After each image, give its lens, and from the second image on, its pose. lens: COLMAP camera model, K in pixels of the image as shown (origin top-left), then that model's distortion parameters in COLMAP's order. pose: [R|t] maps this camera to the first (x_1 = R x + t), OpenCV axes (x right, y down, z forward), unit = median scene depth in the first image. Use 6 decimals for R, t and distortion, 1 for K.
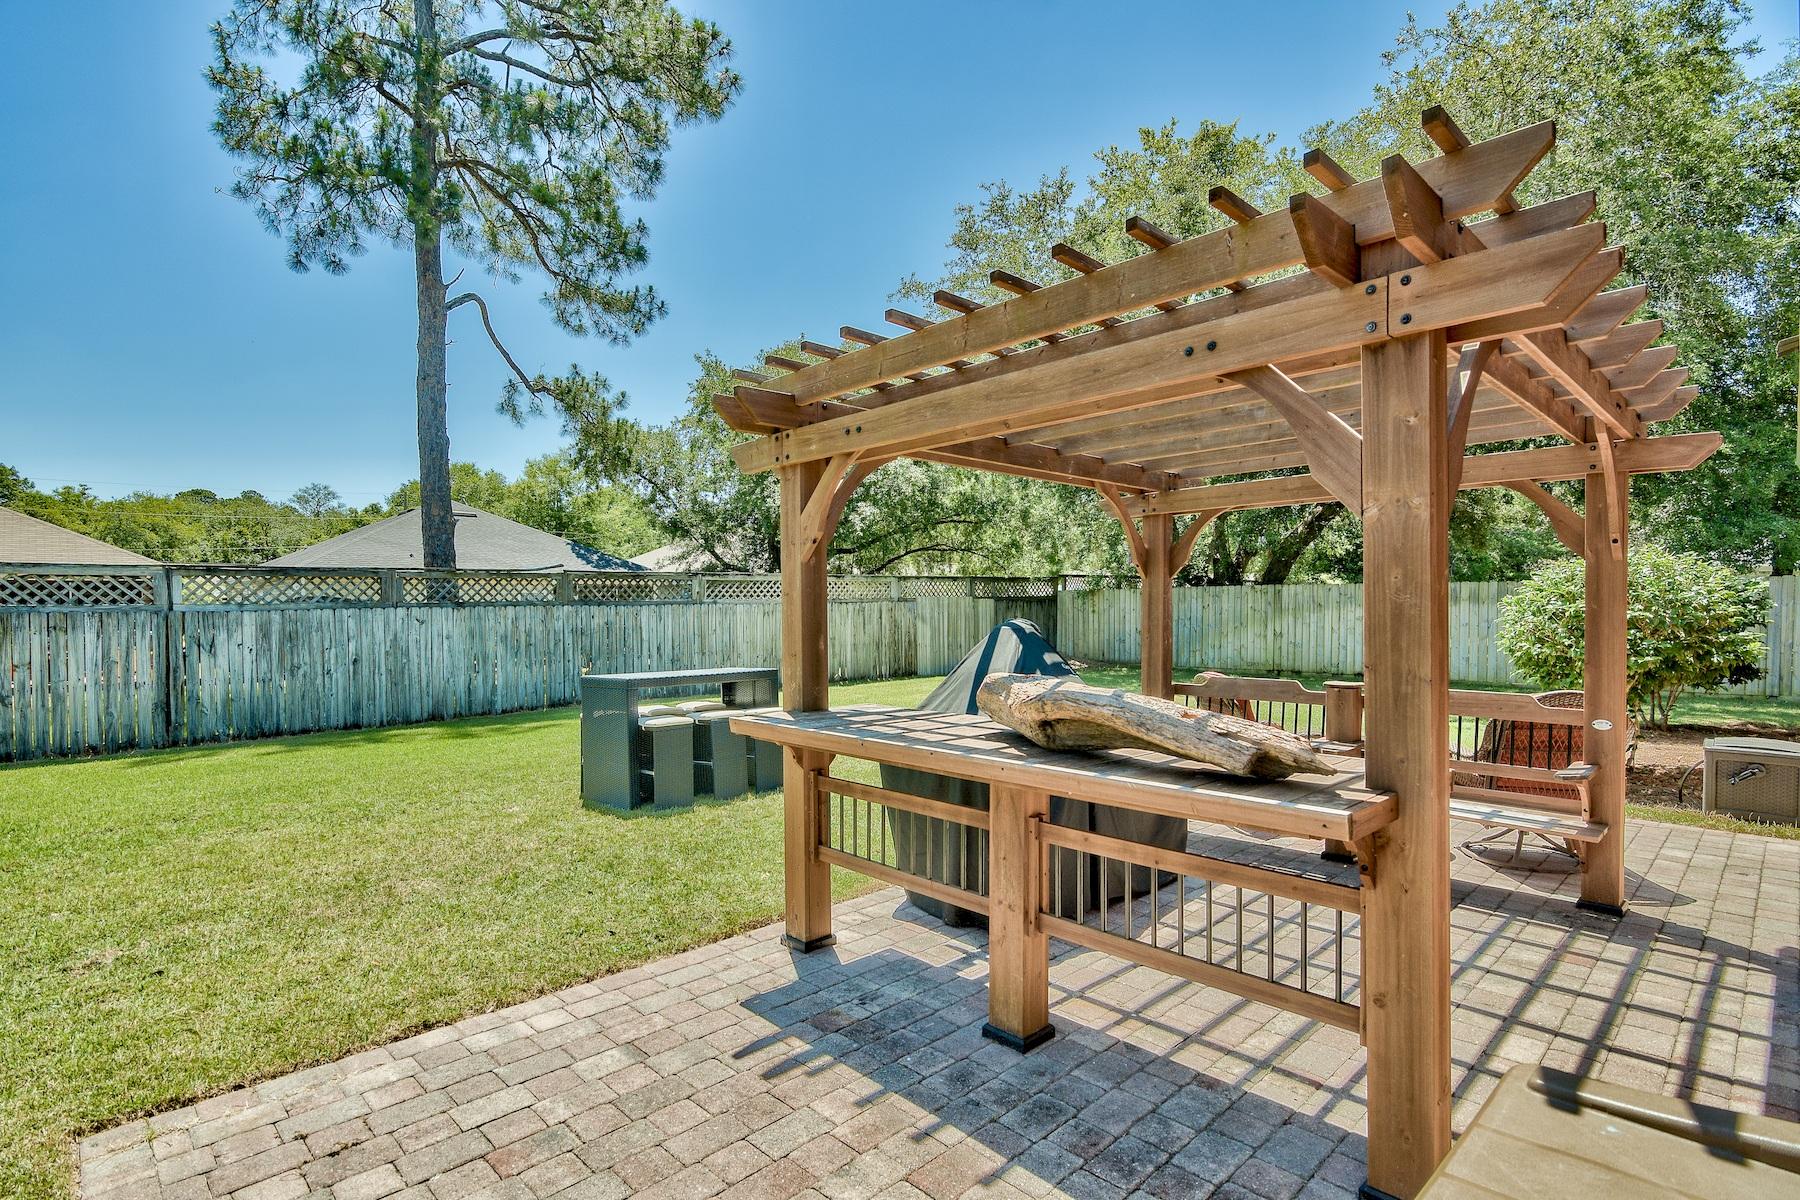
lens RADIAL K [[891.1, 0, 890.7], [0, 891.1, 629.0], [0, 0, 1]] dist [-0.001394, -0.001301]
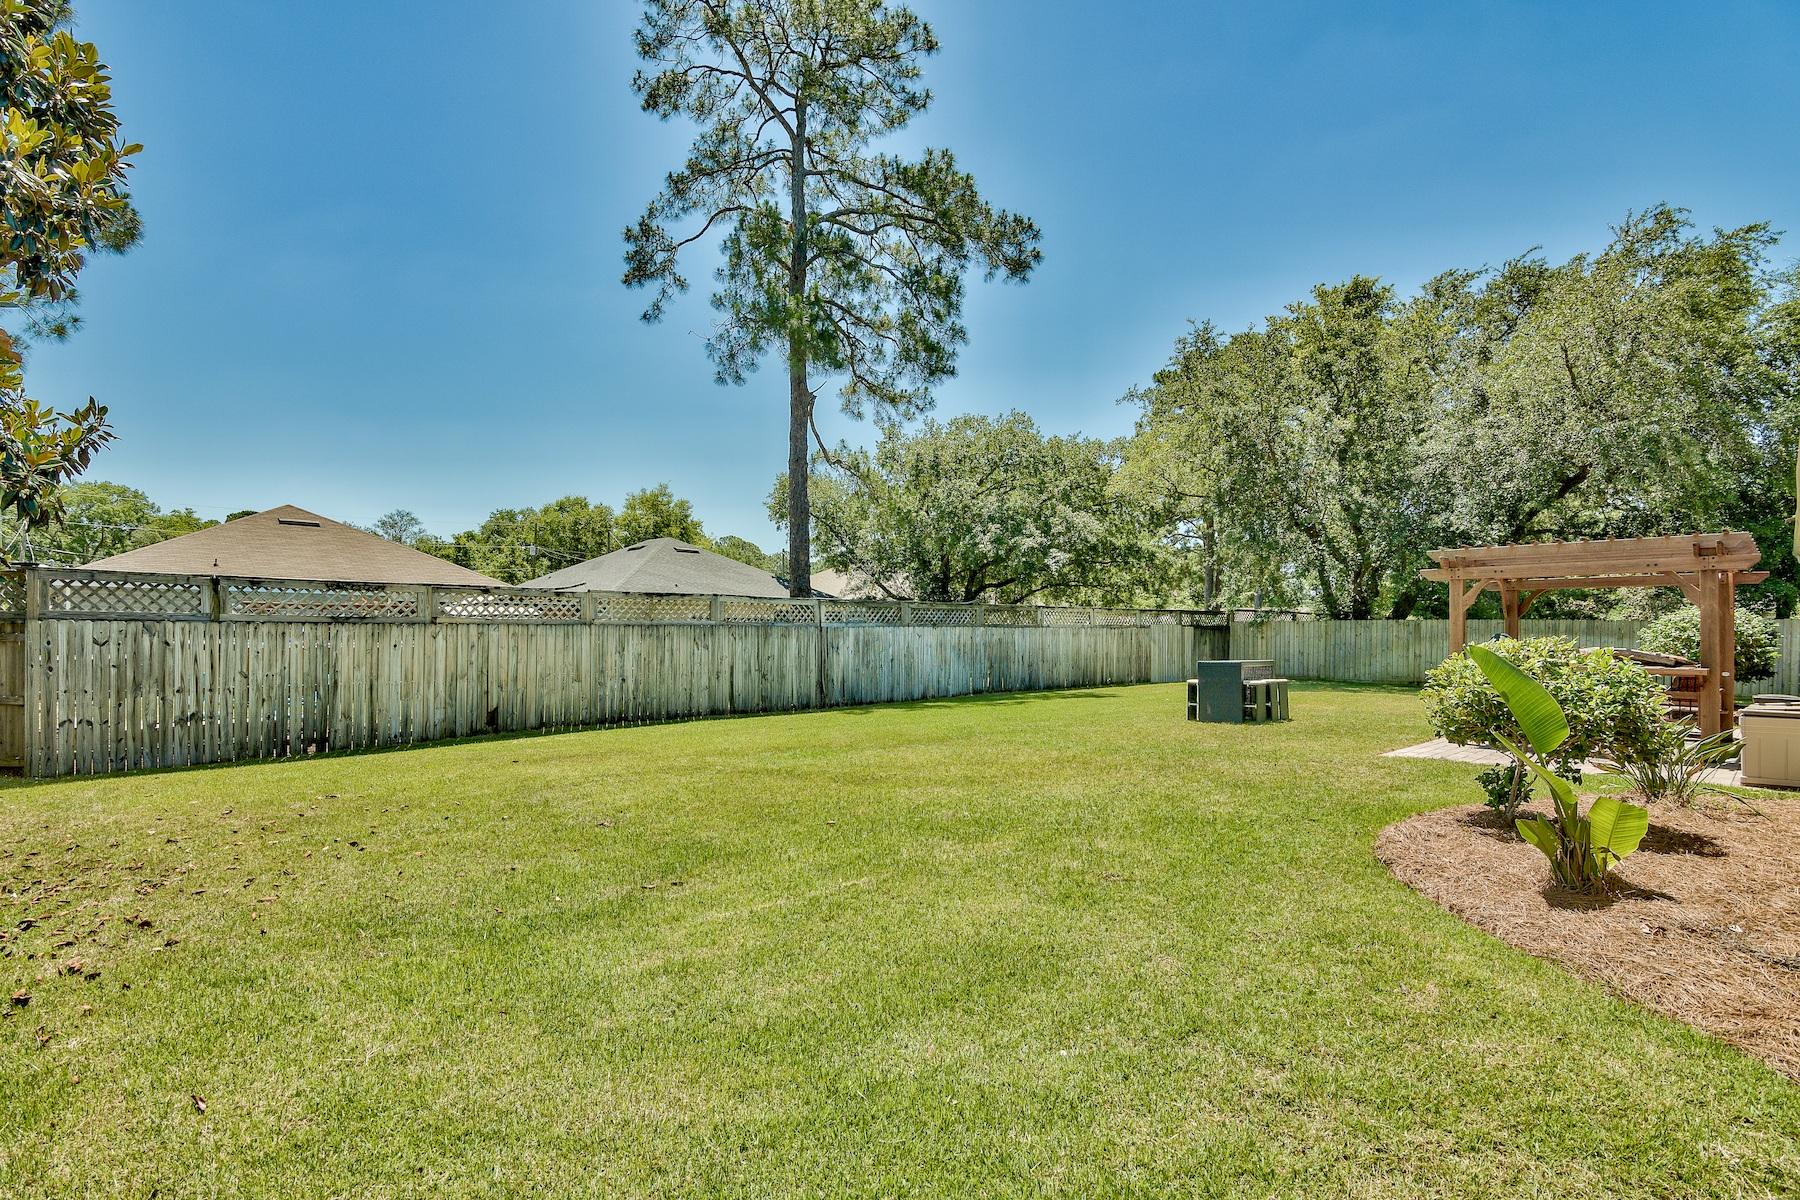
lens RADIAL K [[885.5, 0, 902.7], [0, 885.5, 633.1], [0, 0, 1]] dist [-0.002327, -0.000300]
pose [[0.999870, 0.014092, 0.007859, -0.401952], [-0.013878, 0.999546, -0.026749, 0.020208], [-0.008233, 0.026637, 0.999611, -0.389309]]
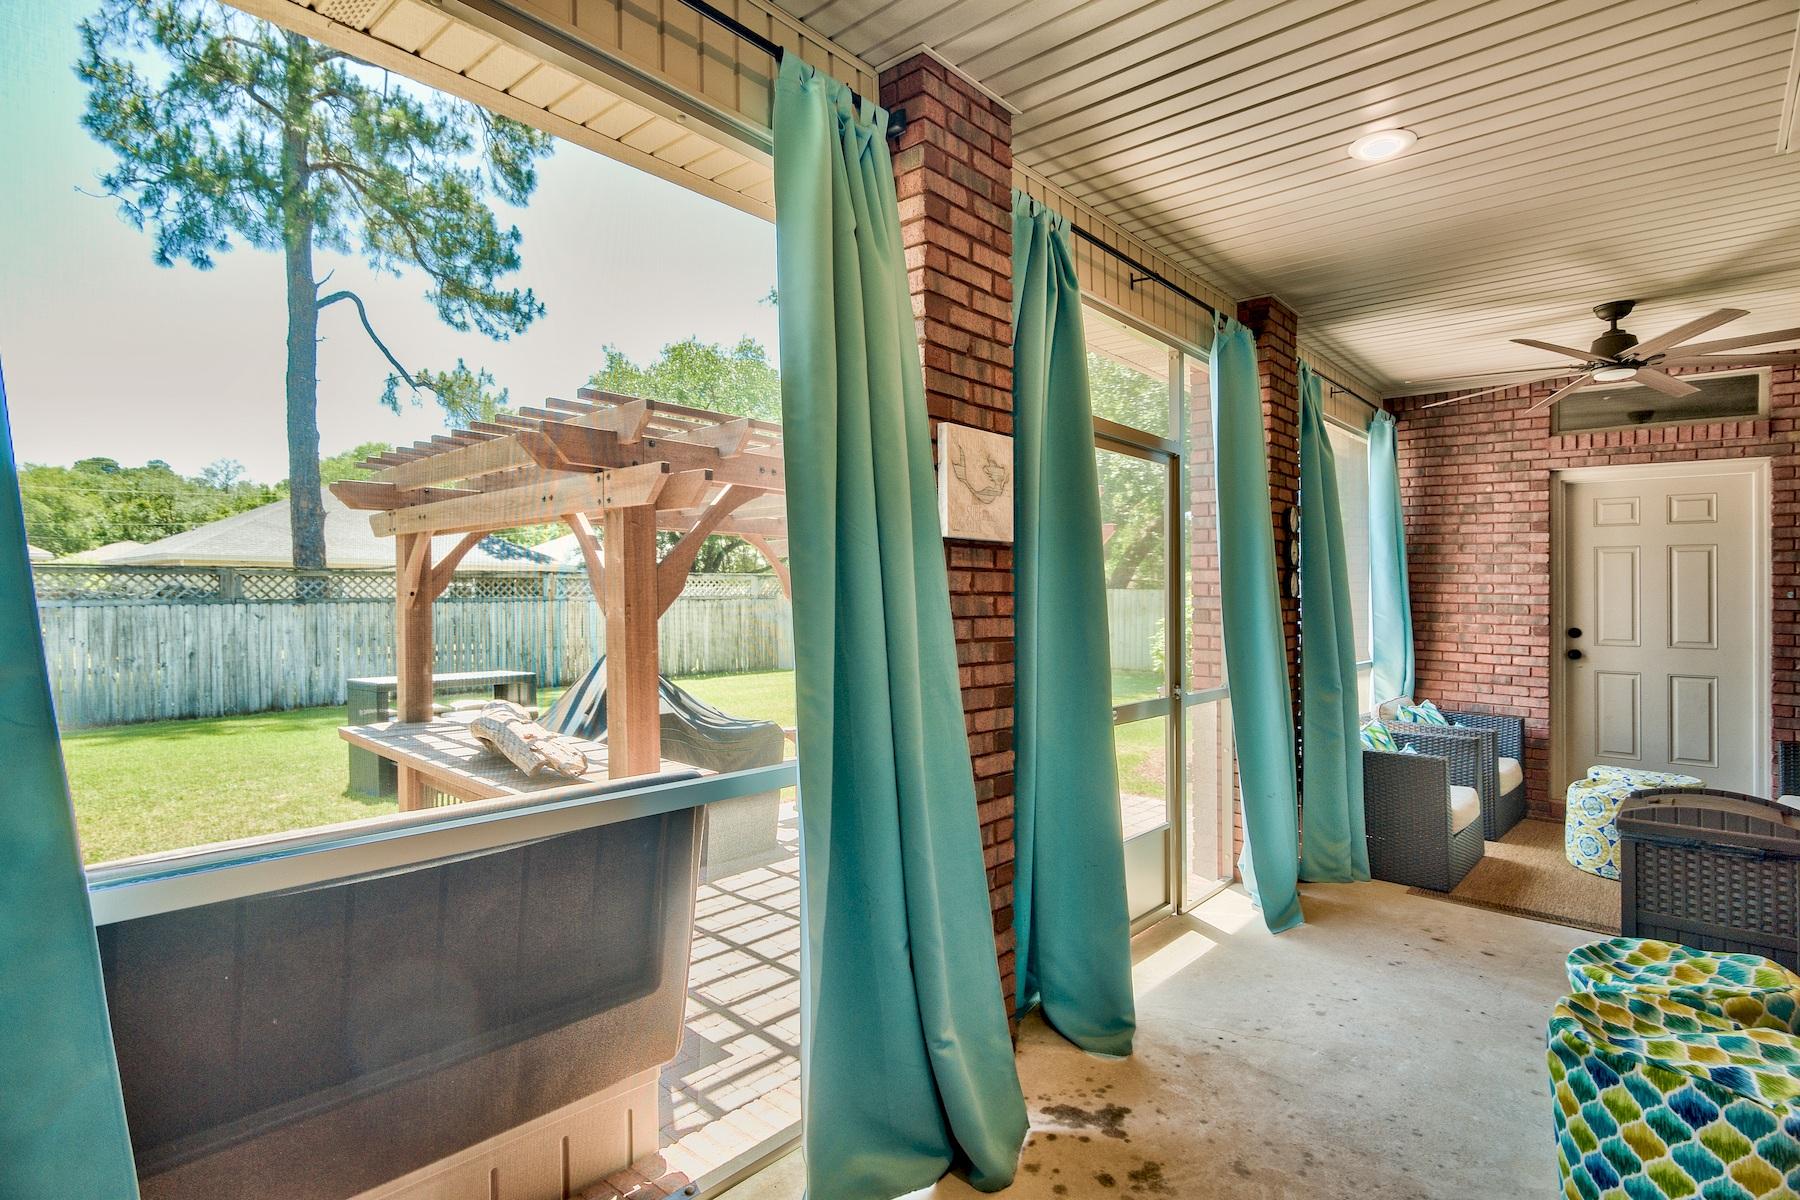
lens RADIAL K [[889.2, 0, 887.3], [0, 889.2, 613.2], [0, 0, 1]] dist [-0.004162, -0.000760]
pose [[0.997801, 0.014966, 0.064576, 0.101720], [-0.014911, 0.999888, -0.001322, -0.016007], [-0.064589, 0.000357, 0.997912, -0.066410]]
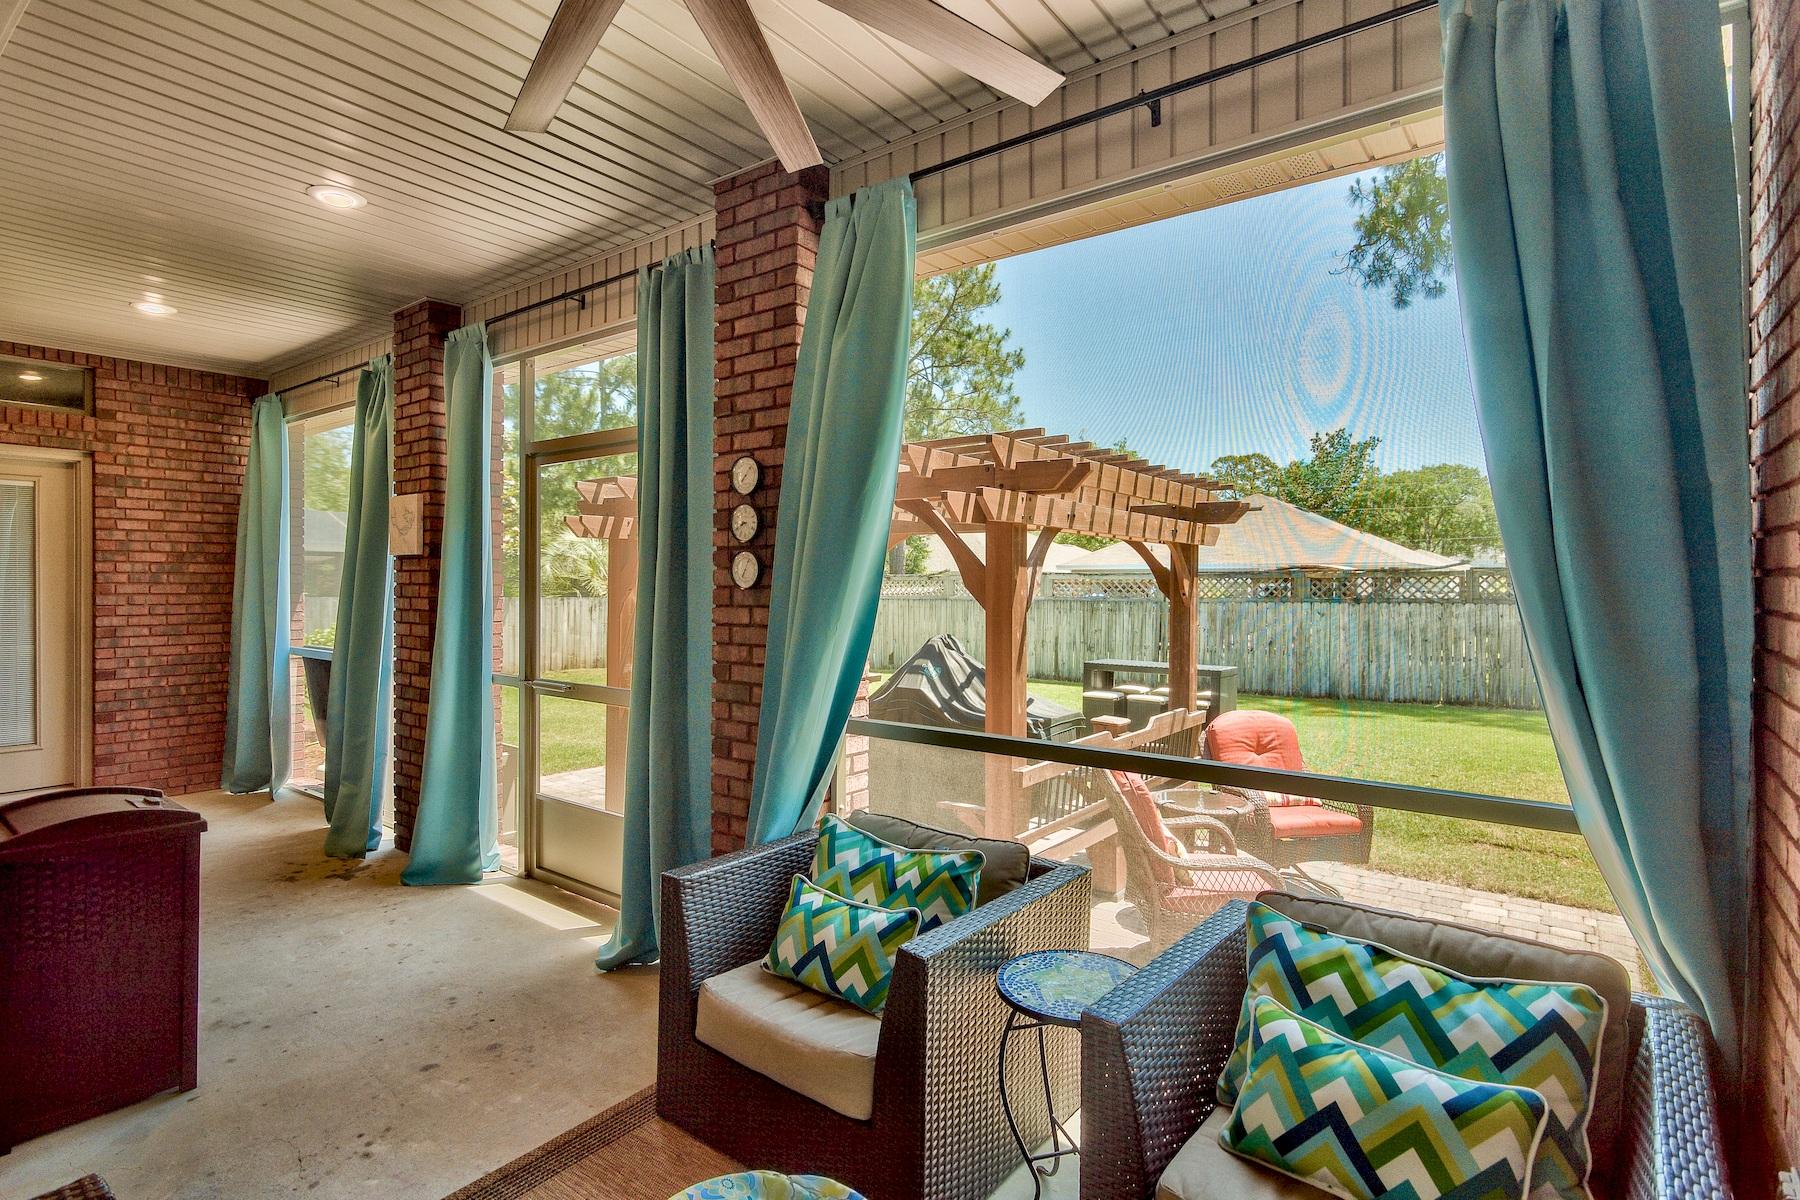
lens RADIAL K [[889.2, 0, 887.3], [0, 889.2, 613.2], [0, 0, 1]] dist [-0.004162, -0.000760]
pose [[0.147260, 0.038906, -0.988332, 0.400816], [-0.029544, 0.998953, 0.034922, -0.024205], [0.988657, 0.024056, 0.148255, 0.172631]]
